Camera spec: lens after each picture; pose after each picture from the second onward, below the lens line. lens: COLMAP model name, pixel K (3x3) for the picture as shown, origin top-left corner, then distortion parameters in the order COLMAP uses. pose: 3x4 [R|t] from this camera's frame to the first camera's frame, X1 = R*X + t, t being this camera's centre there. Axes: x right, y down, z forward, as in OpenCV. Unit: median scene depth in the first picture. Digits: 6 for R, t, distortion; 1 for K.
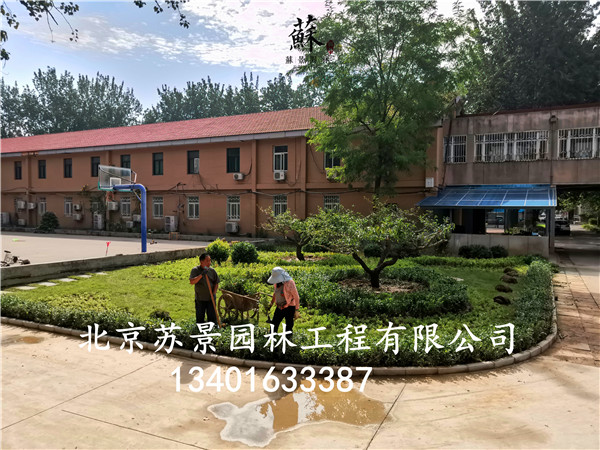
lens RADIAL K [[472.1, 0, 300.0], [0, 472.1, 225.0], [0, 0, 1]] dist [-0.008766, 0.056267]
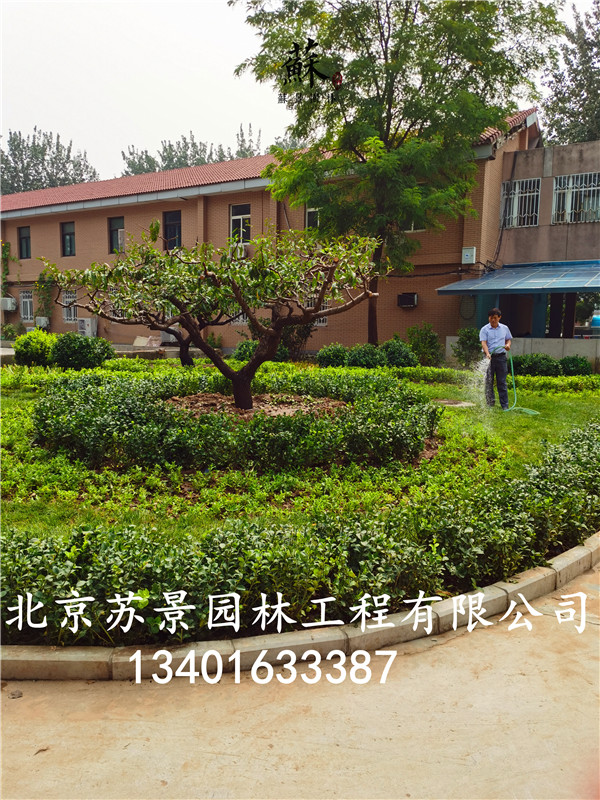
lens RADIAL K [[621.8, 0, 300.0], [0, 621.8, 400.0], [0, 0, 1]] dist [0.105254, -0.145602]
pose [[0.997340, 0.014962, -0.071340, 0.097122], [-0.009895, 0.997437, 0.070858, 0.031696], [0.072217, -0.069964, 0.994932, 0.141898]]
